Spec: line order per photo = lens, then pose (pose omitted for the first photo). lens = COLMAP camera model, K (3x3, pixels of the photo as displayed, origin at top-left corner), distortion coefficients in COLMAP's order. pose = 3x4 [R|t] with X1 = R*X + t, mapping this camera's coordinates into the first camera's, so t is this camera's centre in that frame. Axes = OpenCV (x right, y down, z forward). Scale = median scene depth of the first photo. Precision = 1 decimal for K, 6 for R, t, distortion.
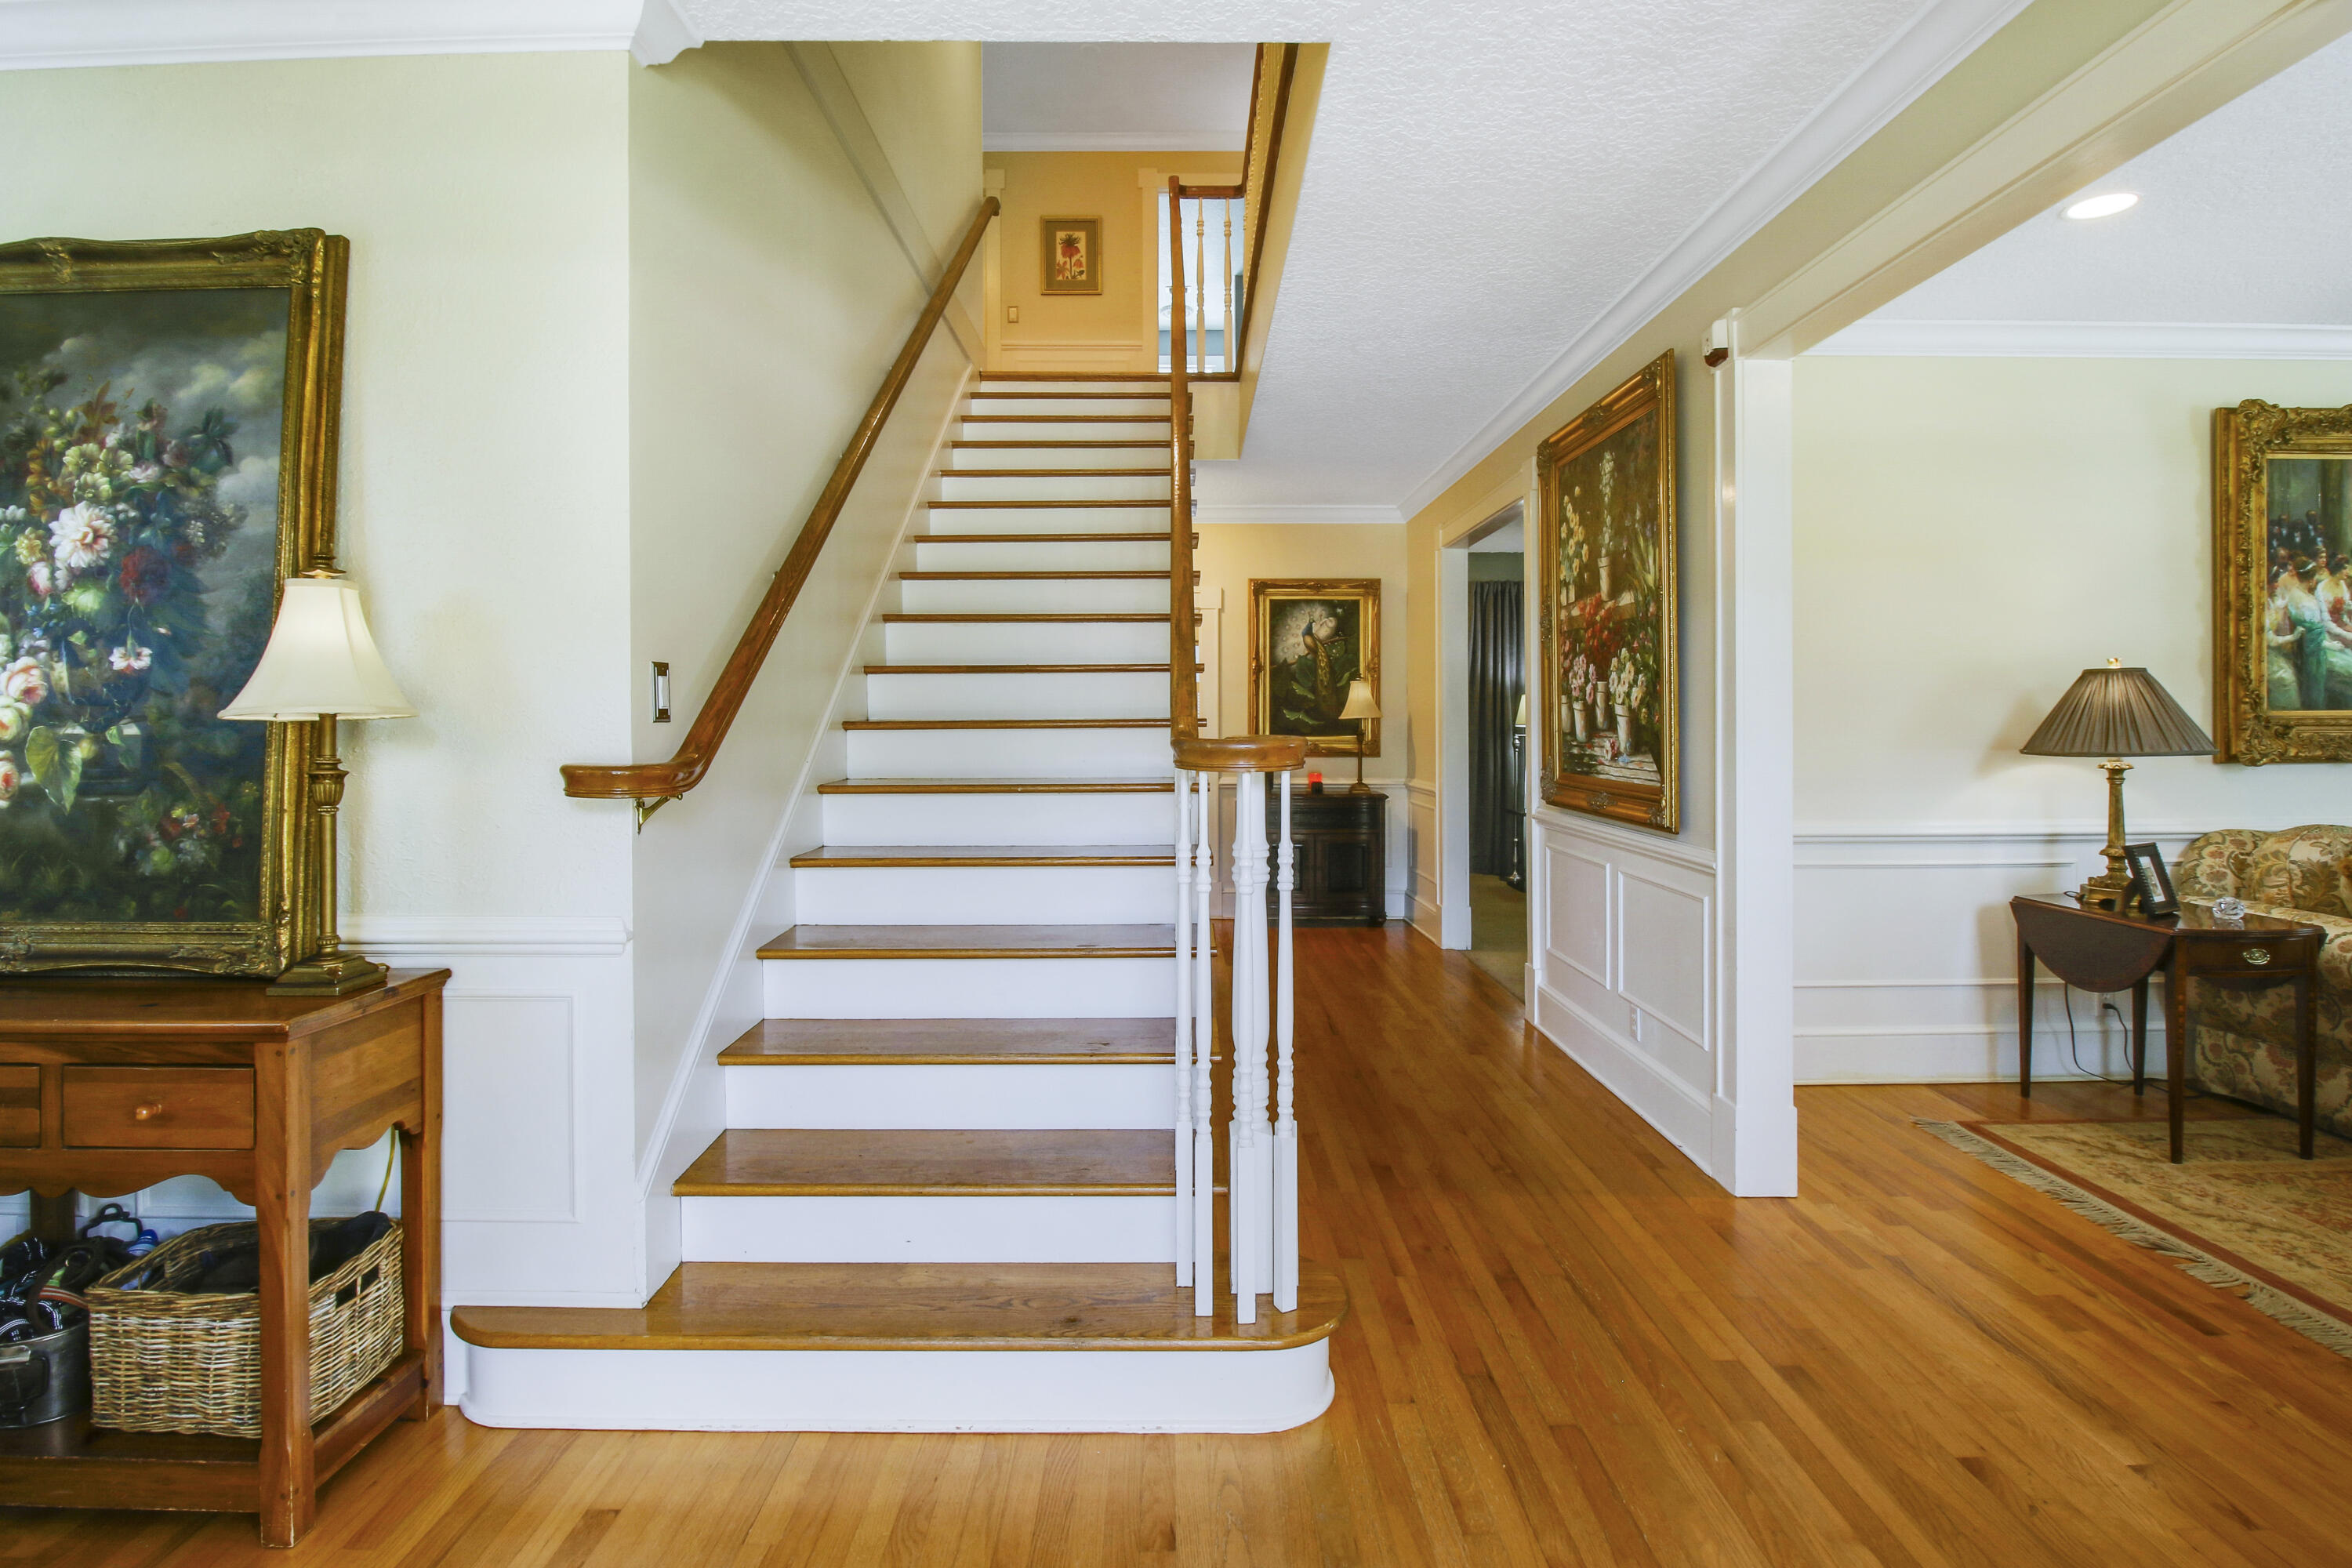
lens RADIAL K [[1093.0, 0, 1172.3], [0, 1093.0, 717.8], [0, 0, 1]] dist [-0.000688, -0.014127]
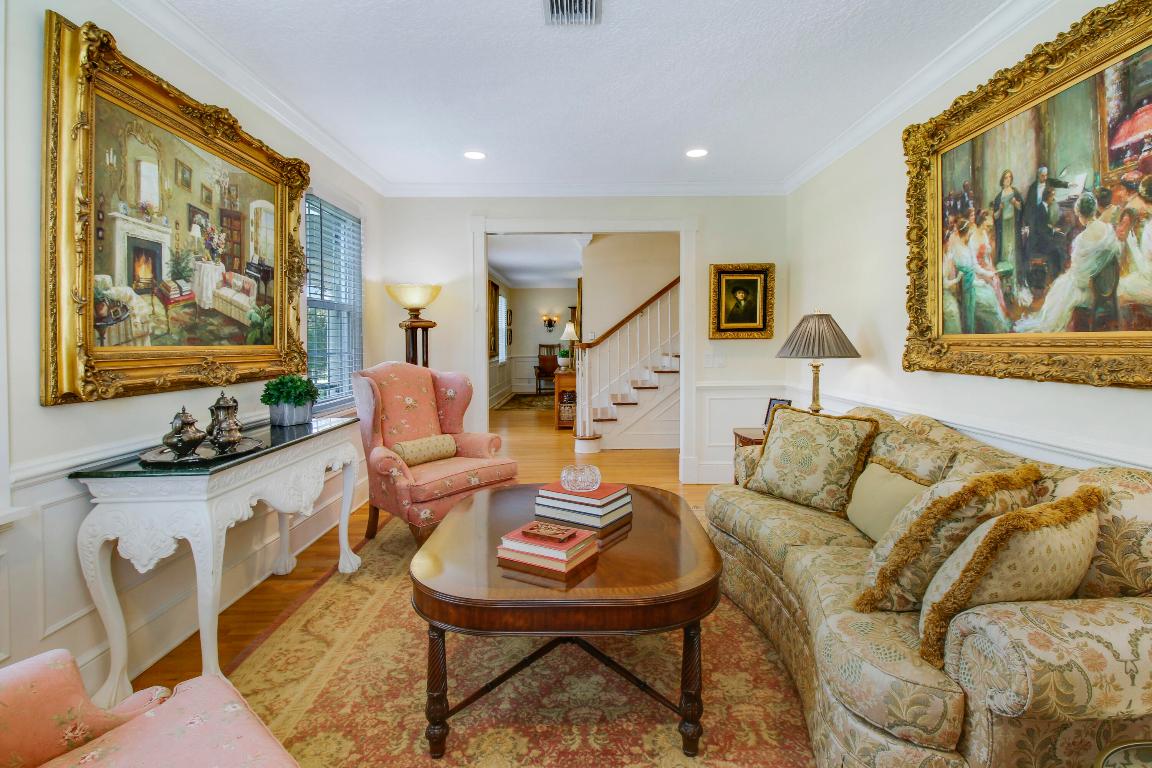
lens RADIAL K [[579.8, 0, 575.0], [0, 579.8, 352.4], [0, 0, 1]] dist [0.001112, -0.017225]
pose [[-0.003549, 0.024178, -0.999701, 1.789757], [0.004130, 0.999699, 0.024163, -0.003493], [0.999985, -0.004043, -0.003647, 0.526160]]
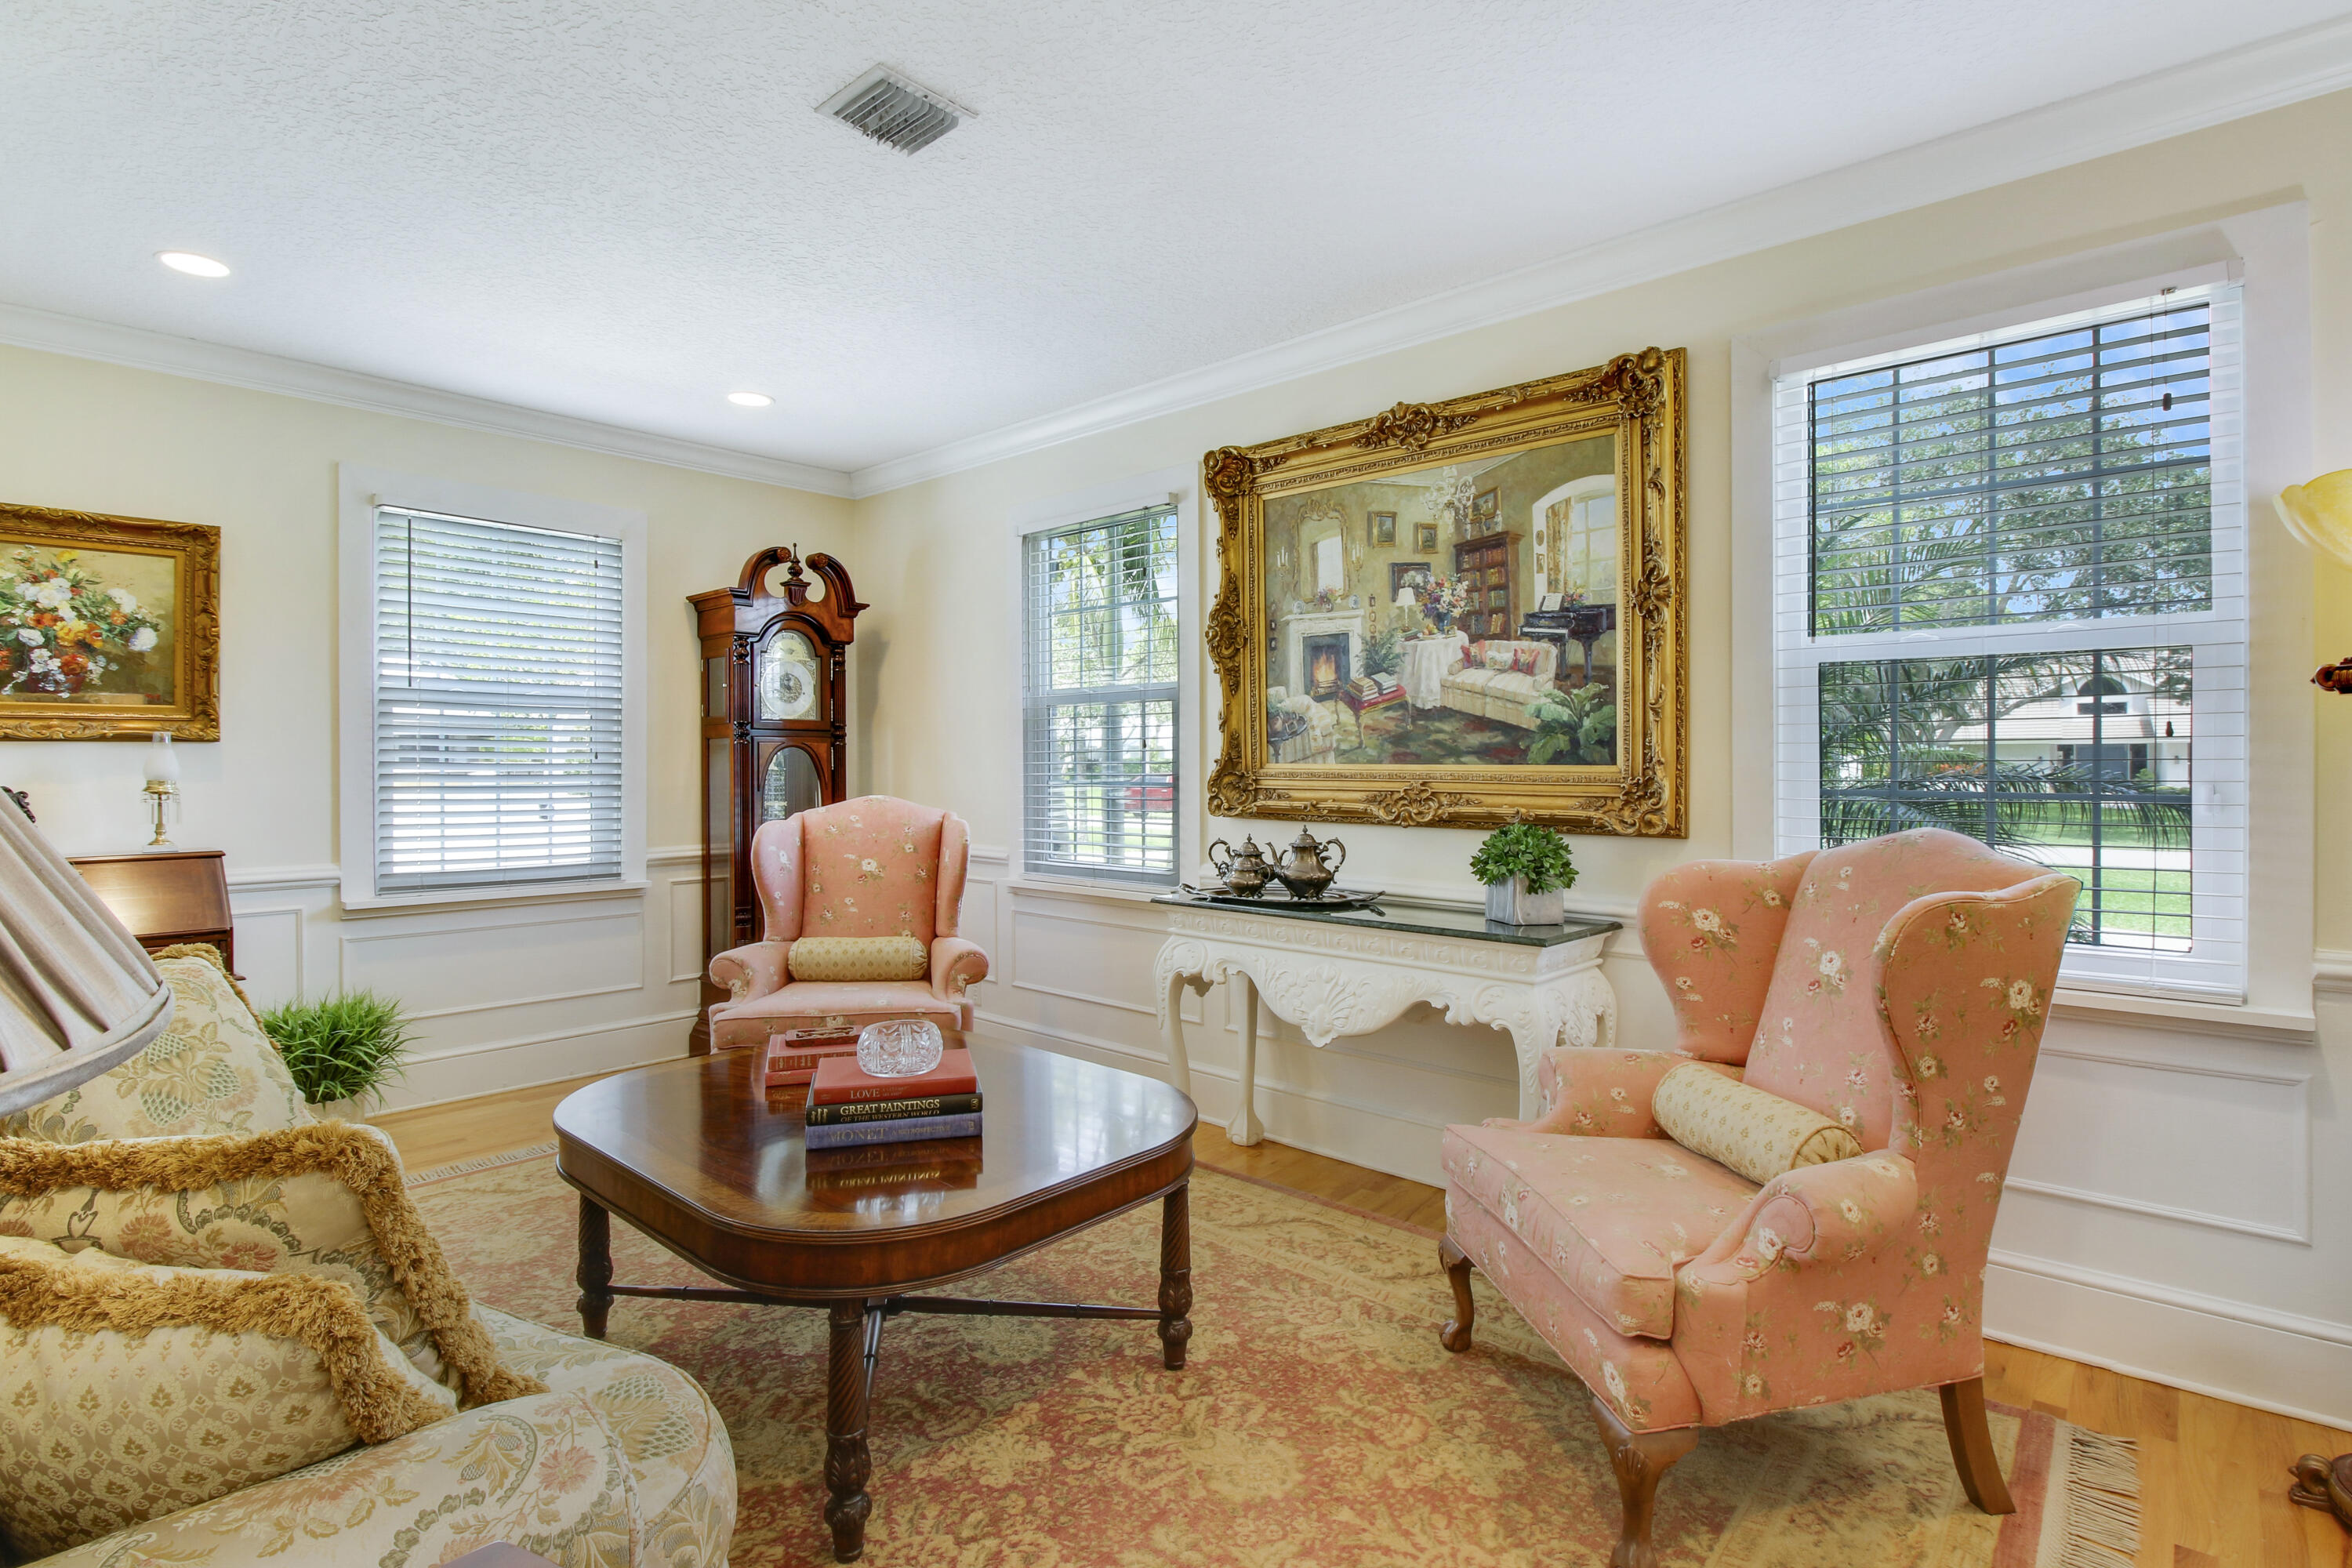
lens RADIAL K [[1131.4, 0, 1208.9], [0, 1131.4, 757.5], [0, 0, 1]] dist [0.001828, -0.013974]
pose [[-0.750082, 0.006243, 0.661316, 0.604078], [0.006152, 0.999978, -0.002462, -0.000774], [-0.661317, 0.002222, -0.750104, 0.876638]]
